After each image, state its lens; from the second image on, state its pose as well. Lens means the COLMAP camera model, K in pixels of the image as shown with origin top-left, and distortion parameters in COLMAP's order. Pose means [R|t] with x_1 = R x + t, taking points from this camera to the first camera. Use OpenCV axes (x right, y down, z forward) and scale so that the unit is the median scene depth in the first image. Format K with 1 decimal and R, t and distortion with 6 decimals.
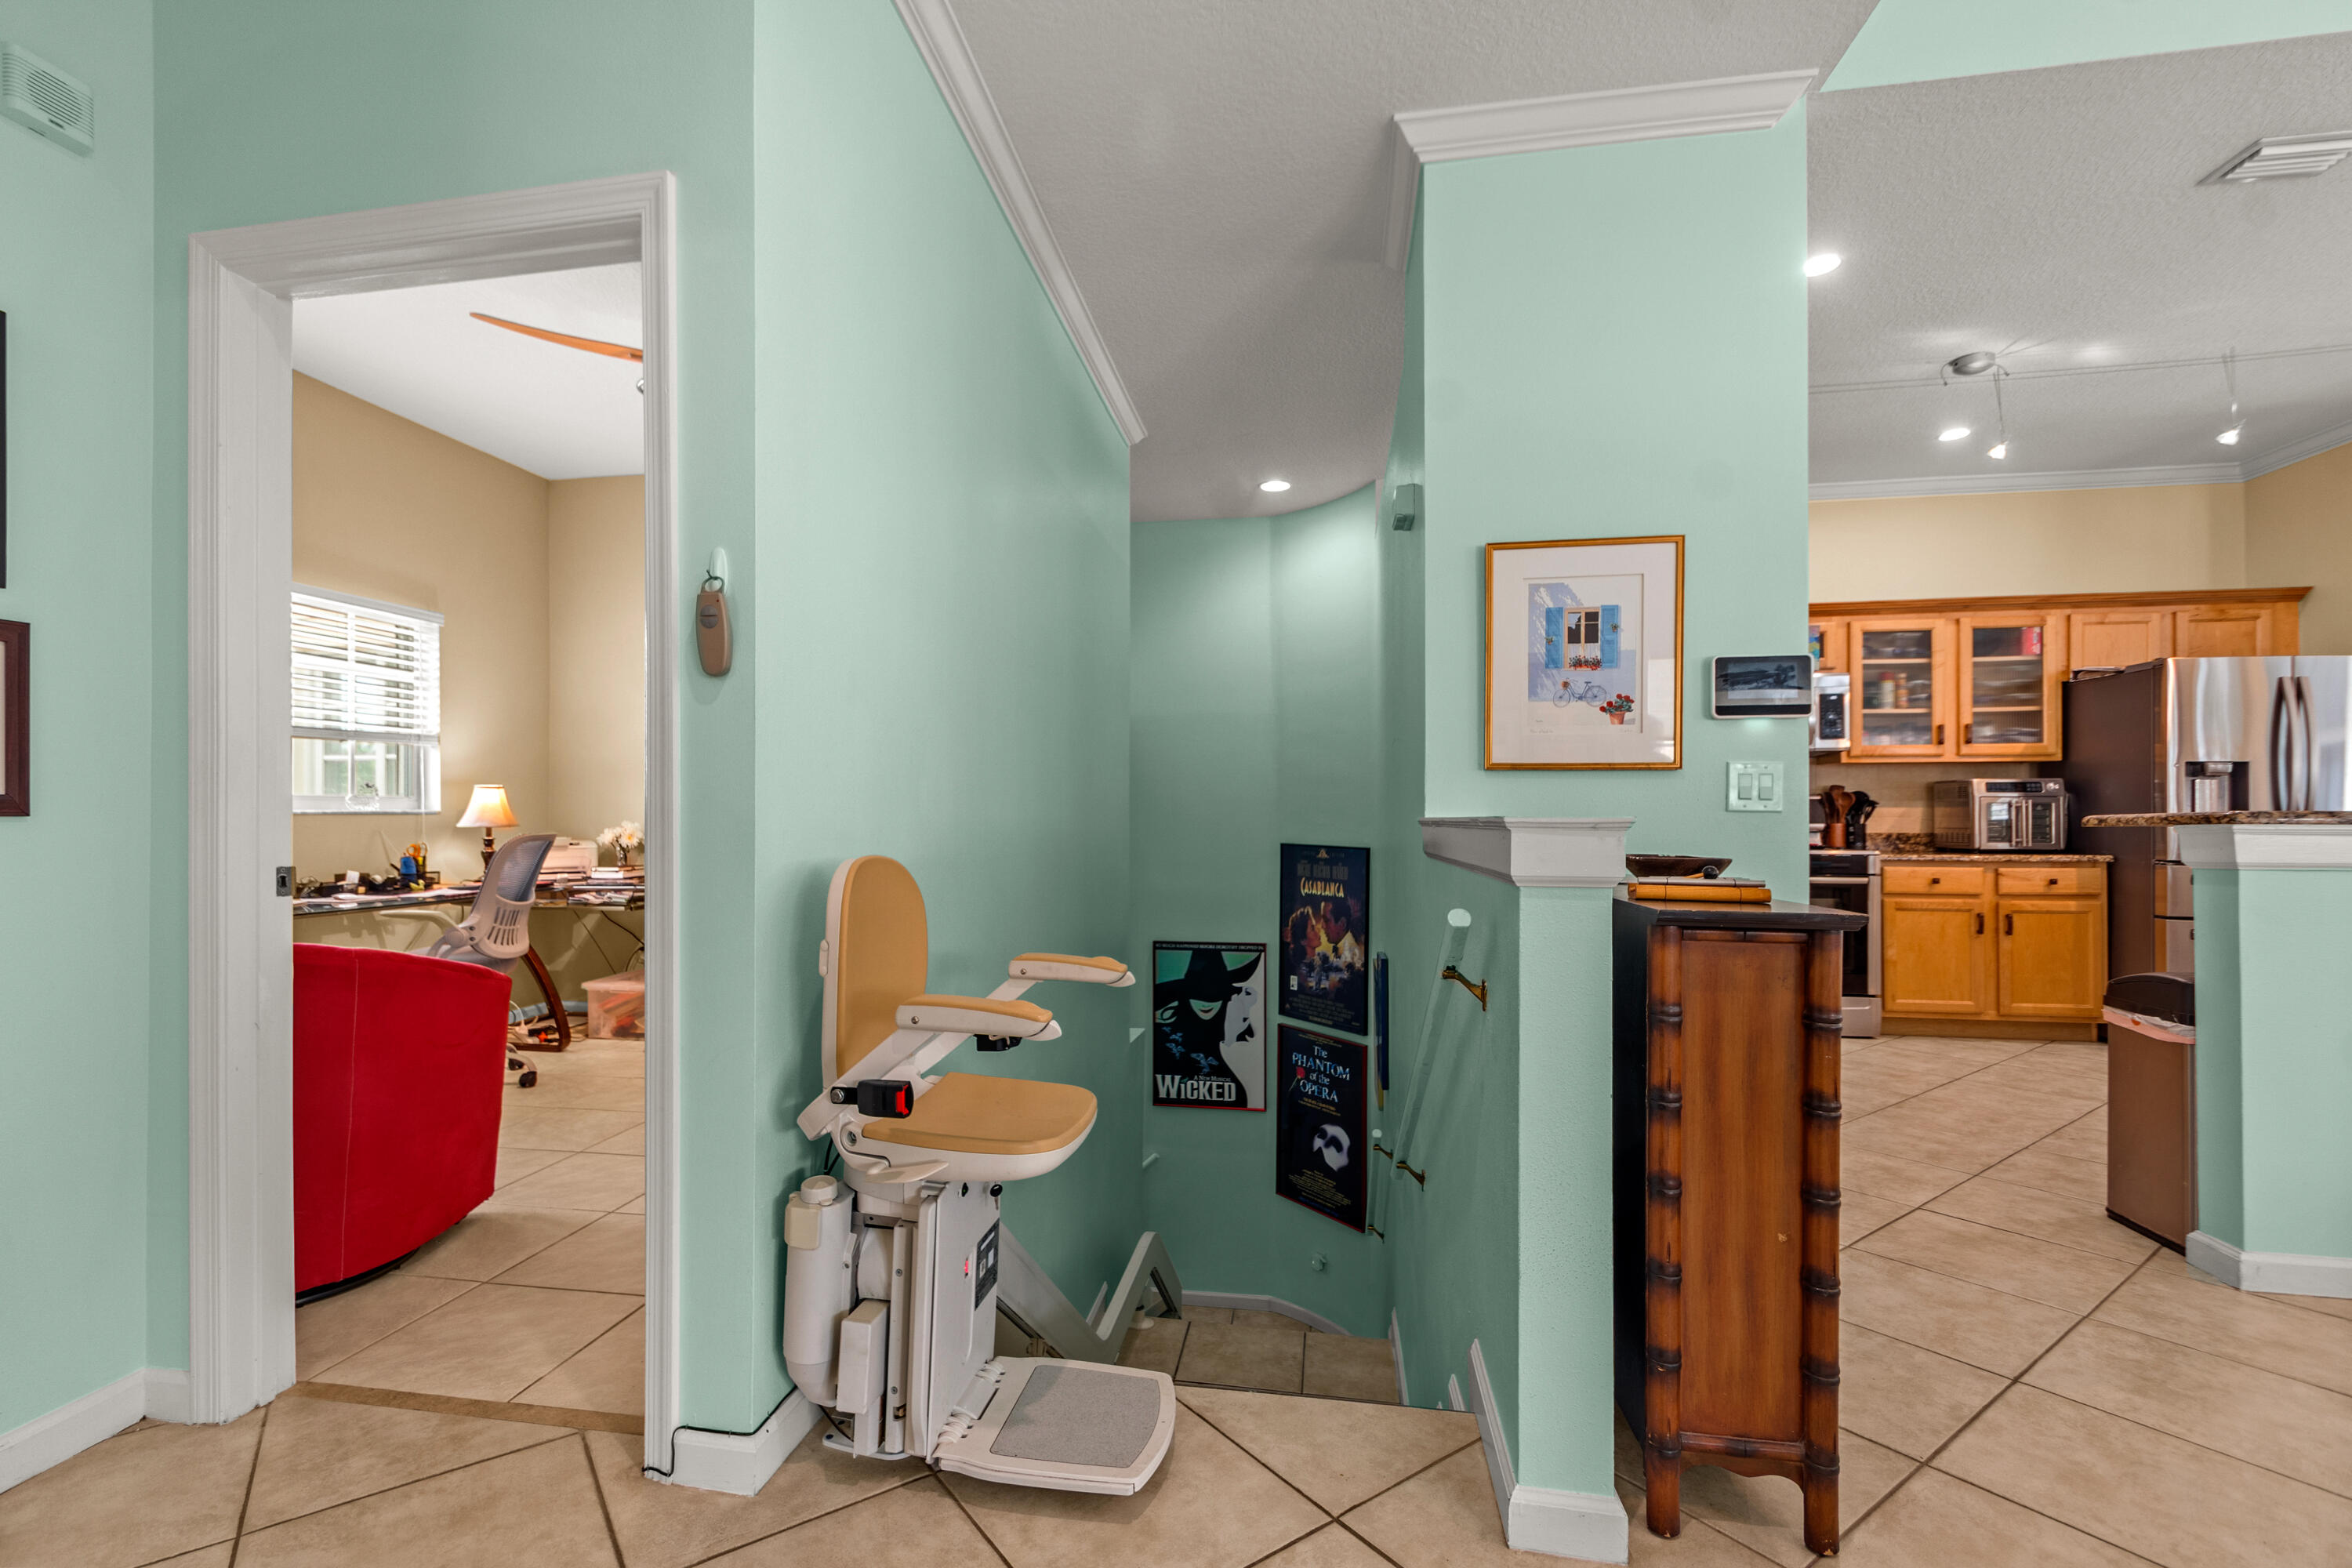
lens RADIAL K [[1060.7, 0, 1128.4], [0, 1060.7, 806.6], [0, 0, 1]] dist [0.015453, -0.000307]
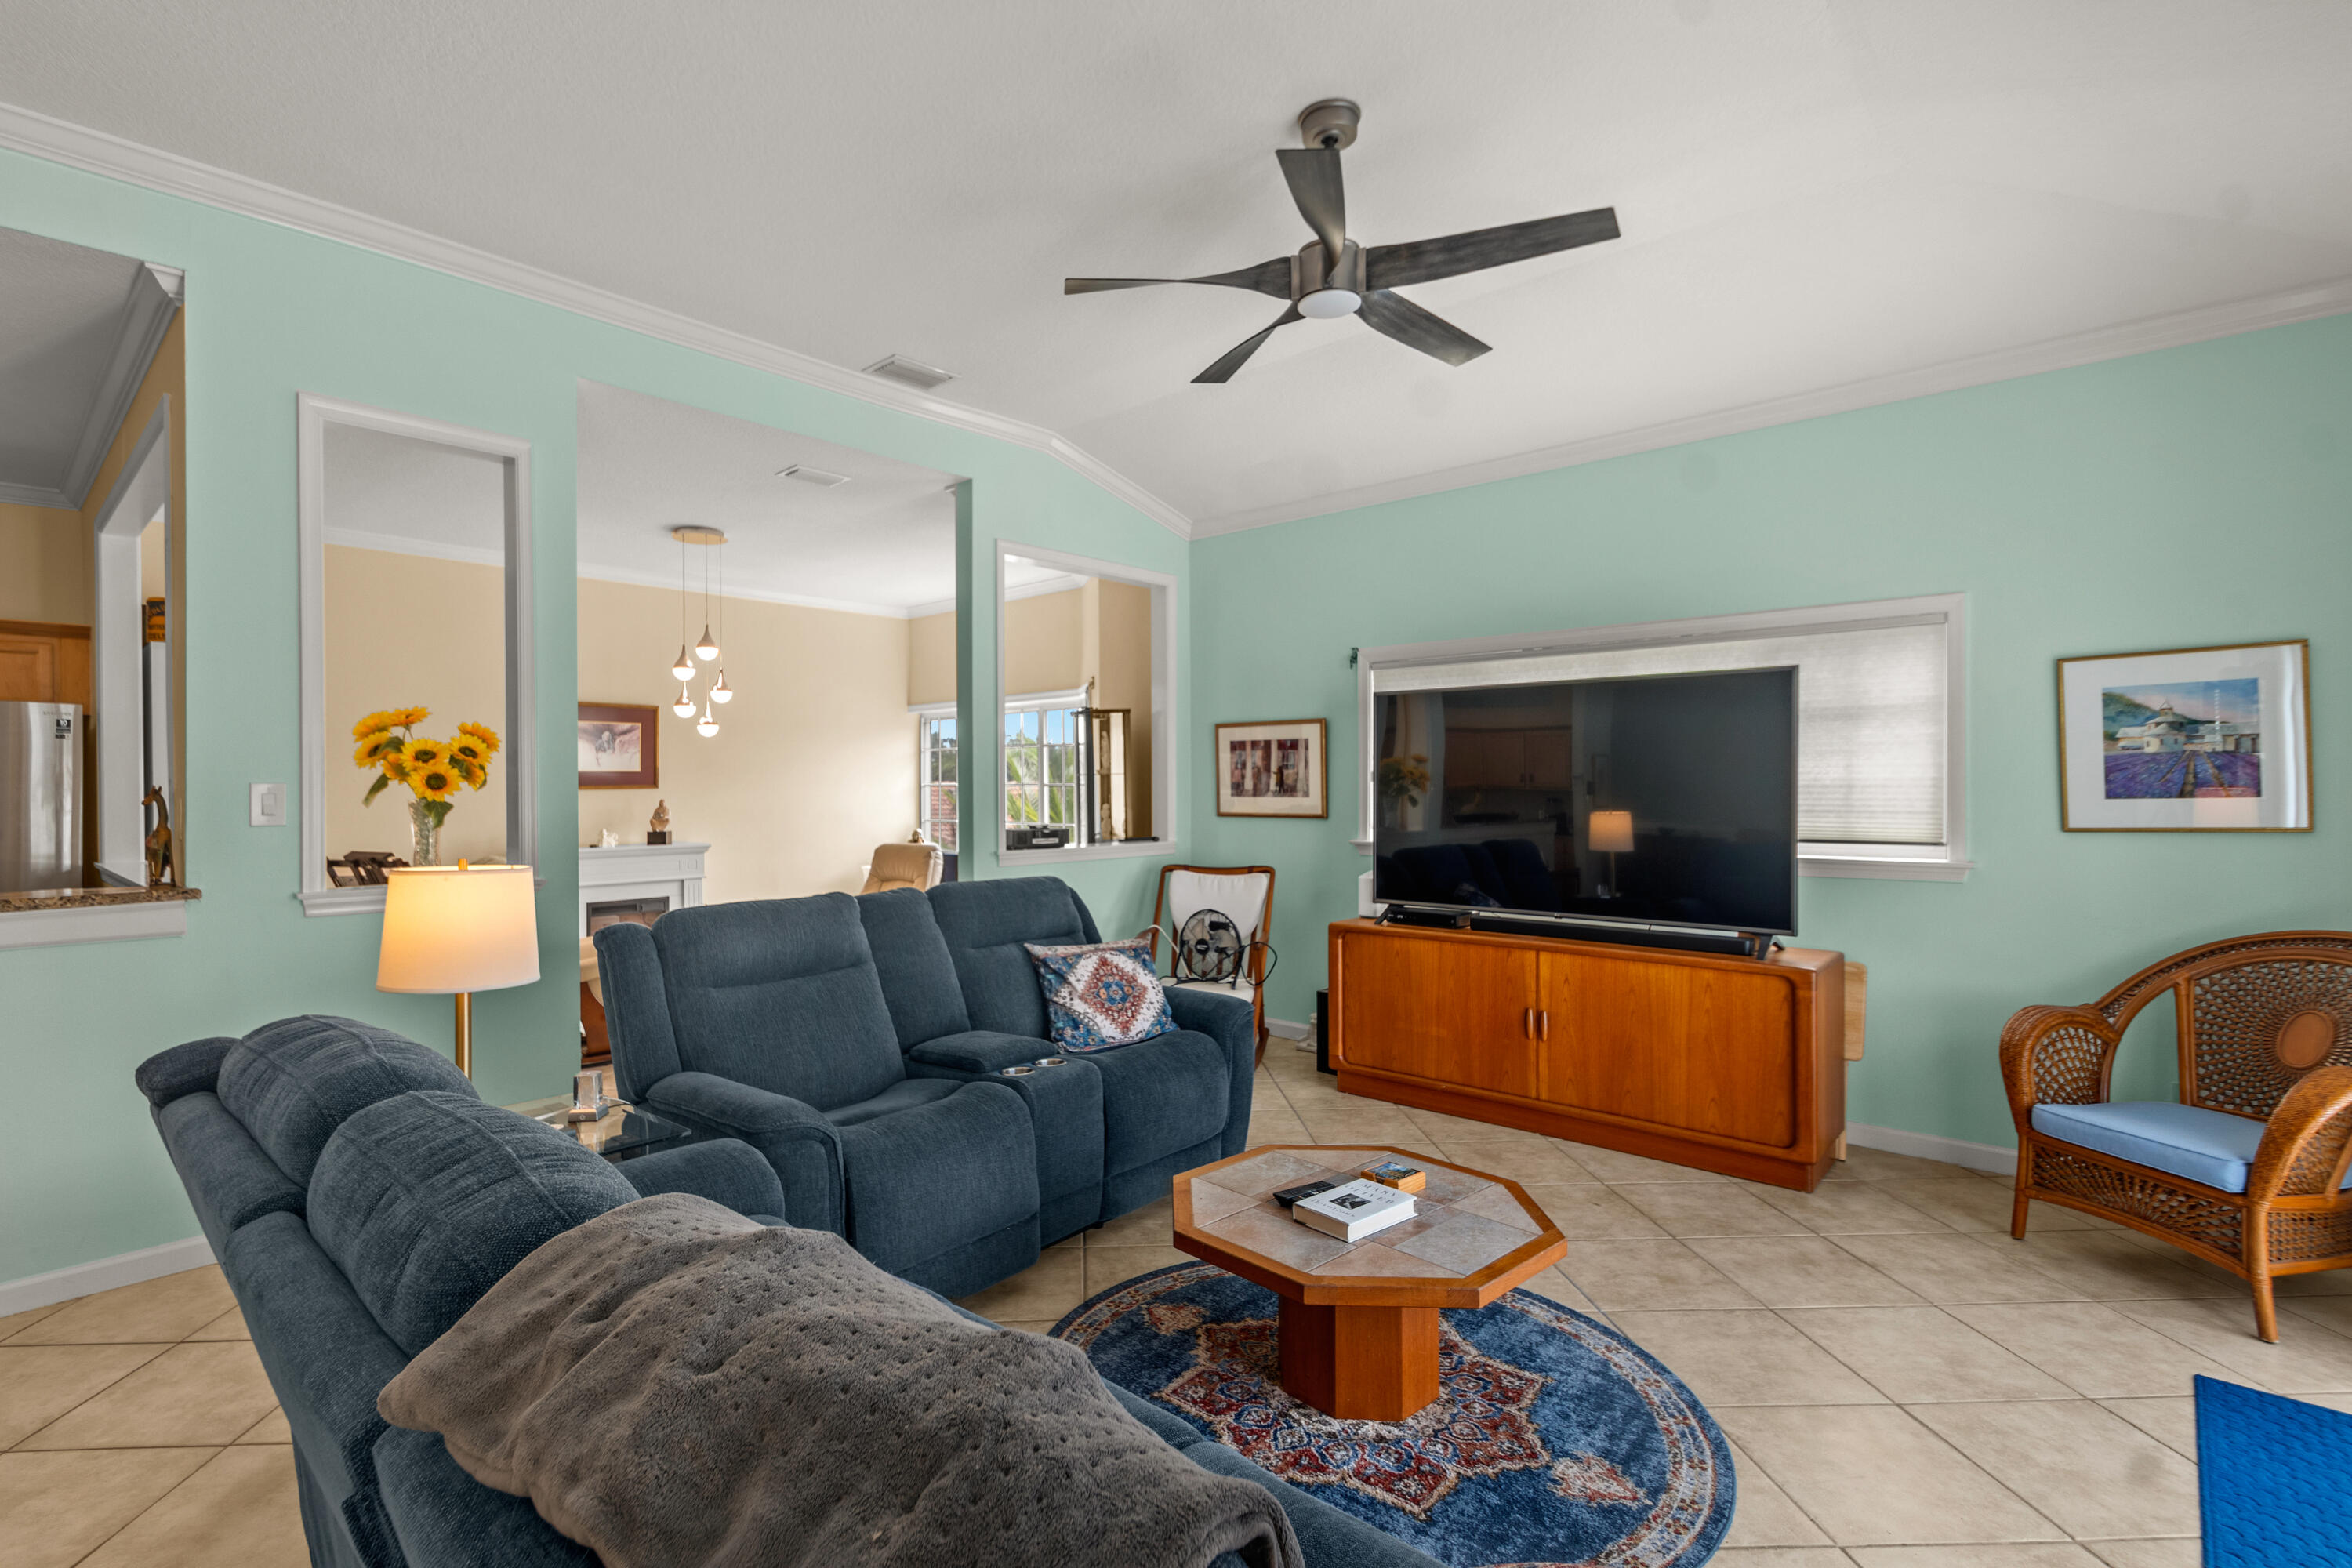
lens RADIAL K [[1105.2, 0, 1176.0], [0, 1105.2, 784.0], [0, 0, 1]] dist [0.009093, -0.000113]
pose [[0.530910, -0.005381, 0.847411, 0.747470], [-0.000786, 0.999976, 0.006842, -0.063784], [-0.847428, -0.004299, 0.530893, -0.416638]]
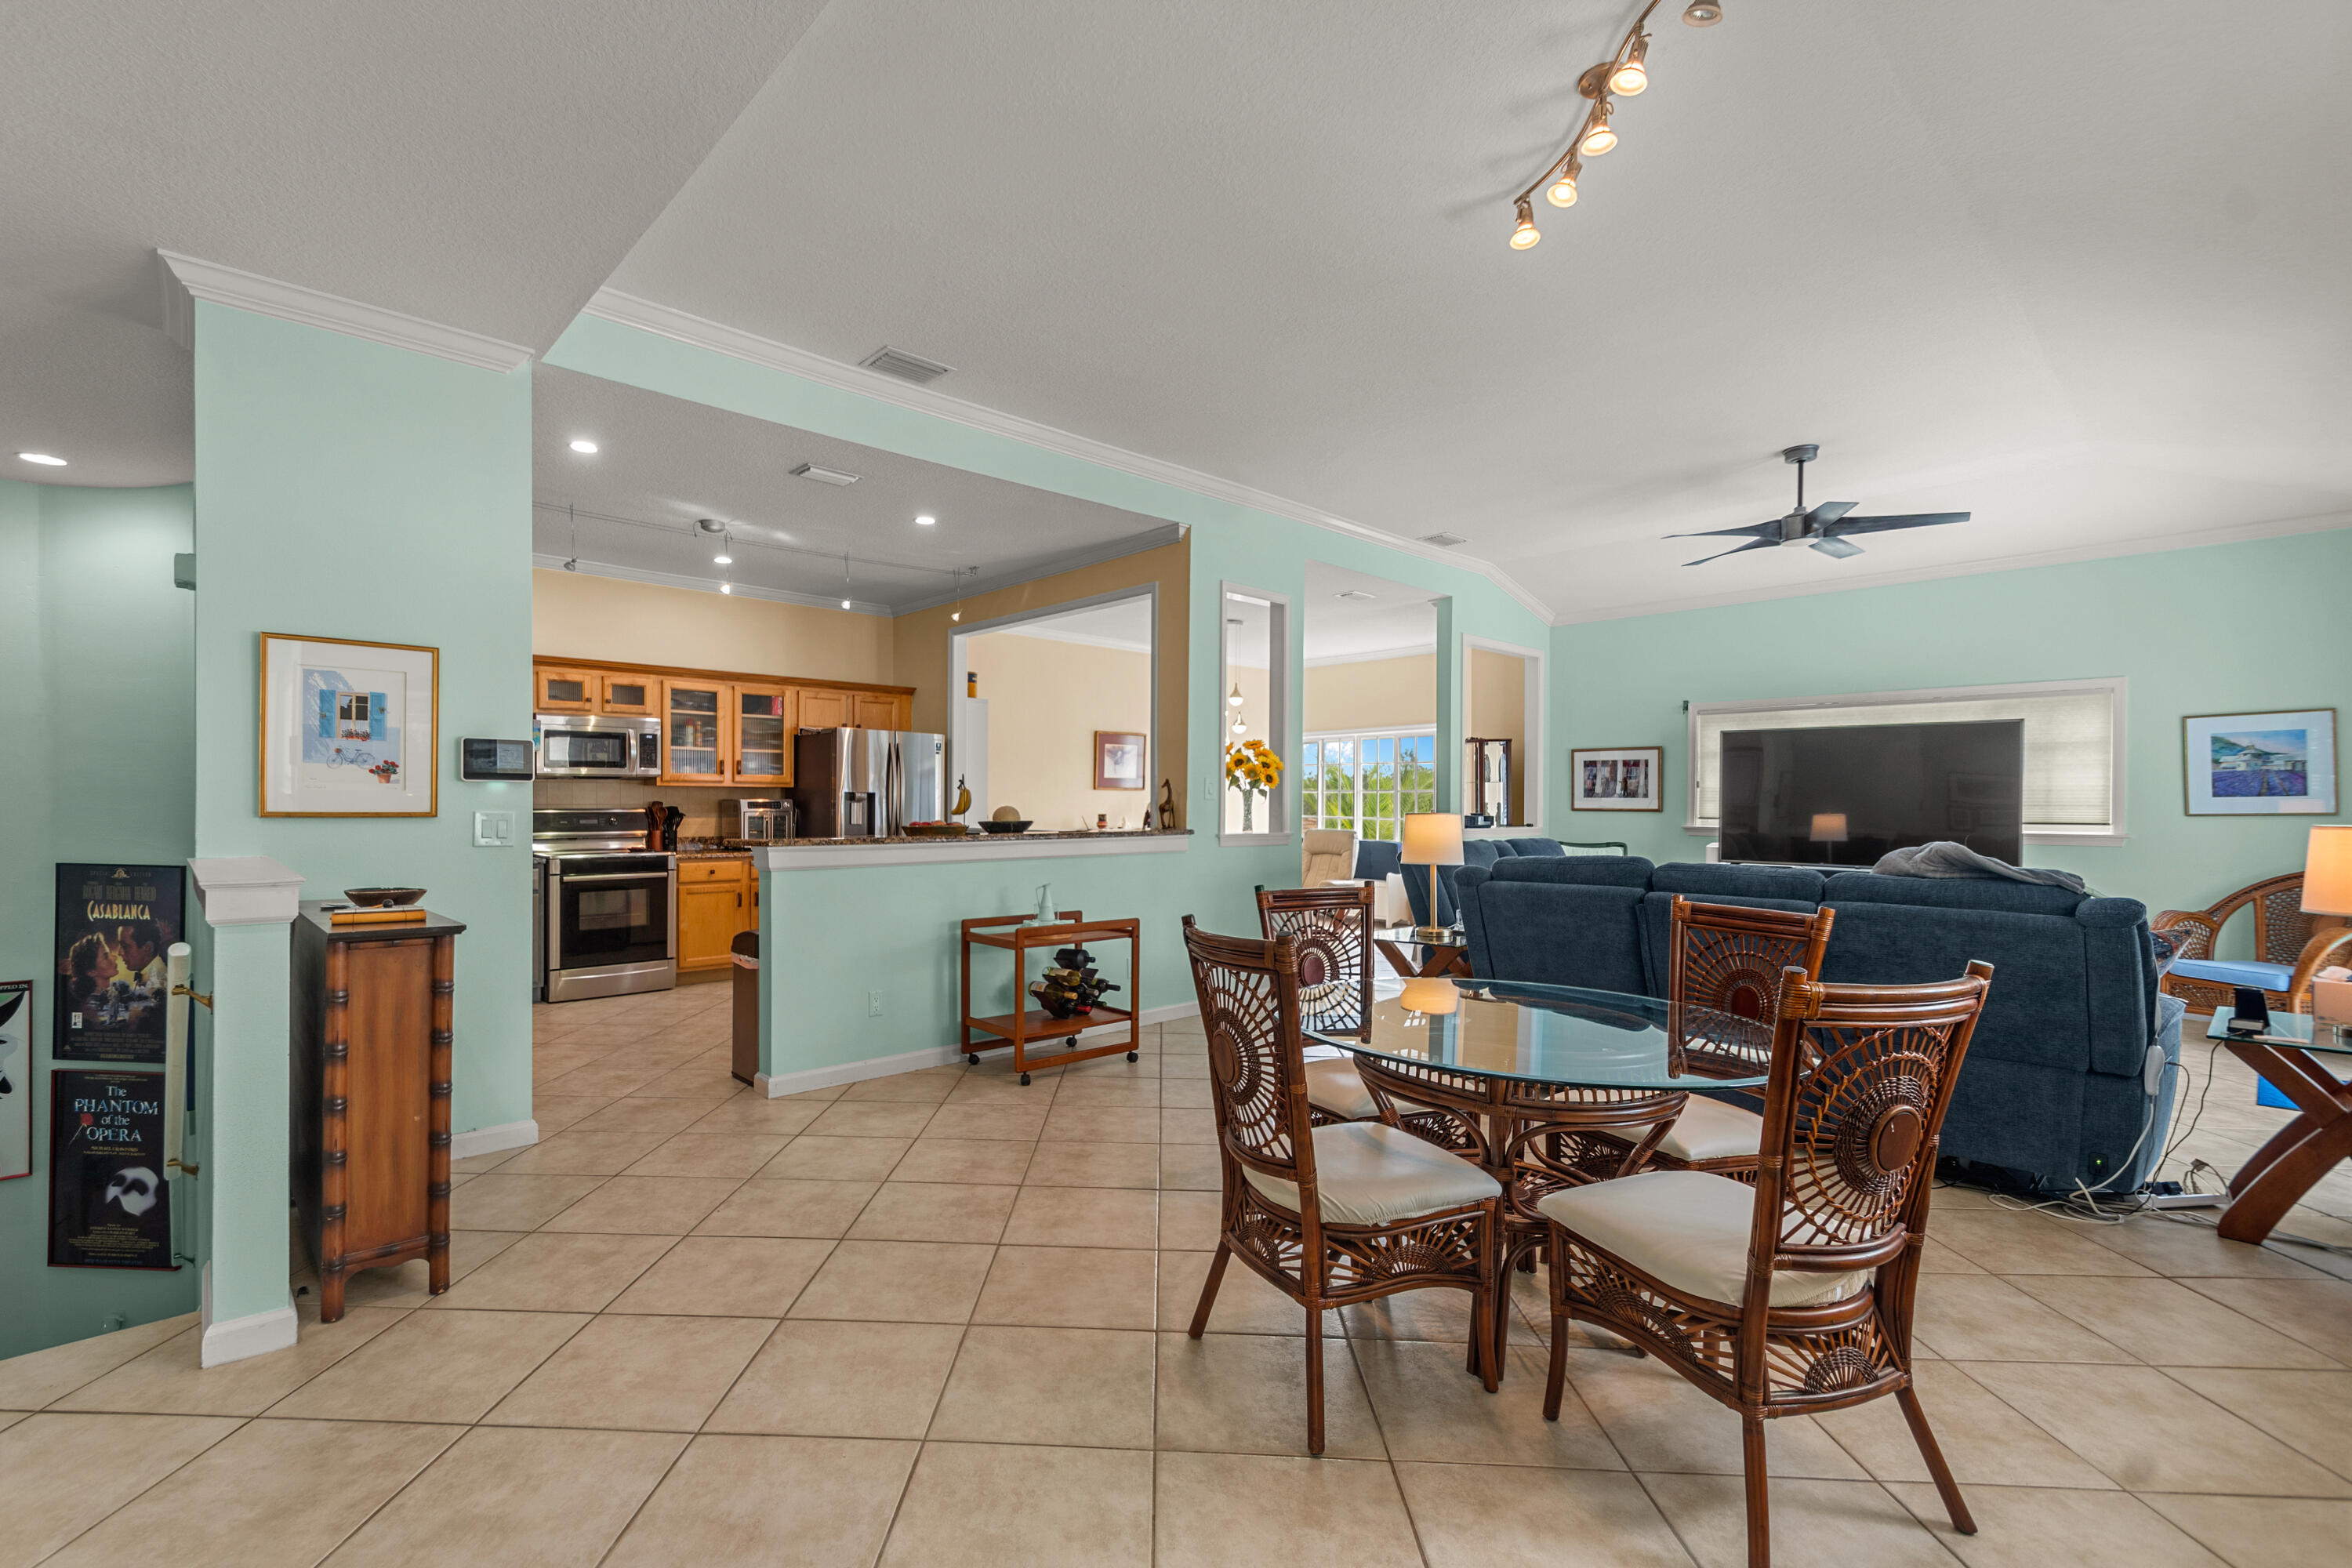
lens RADIAL K [[1049.5, 0, 1150.4], [0, 1049.5, 802.5], [0, 0, 1]] dist [-0.000605, 0.000288]
pose [[0.600793, 0.000331, 0.799405, -0.006481], [-0.010718, 0.999913, 0.007642, -0.039439], [-0.799333, -0.013160, 0.600744, -0.294798]]
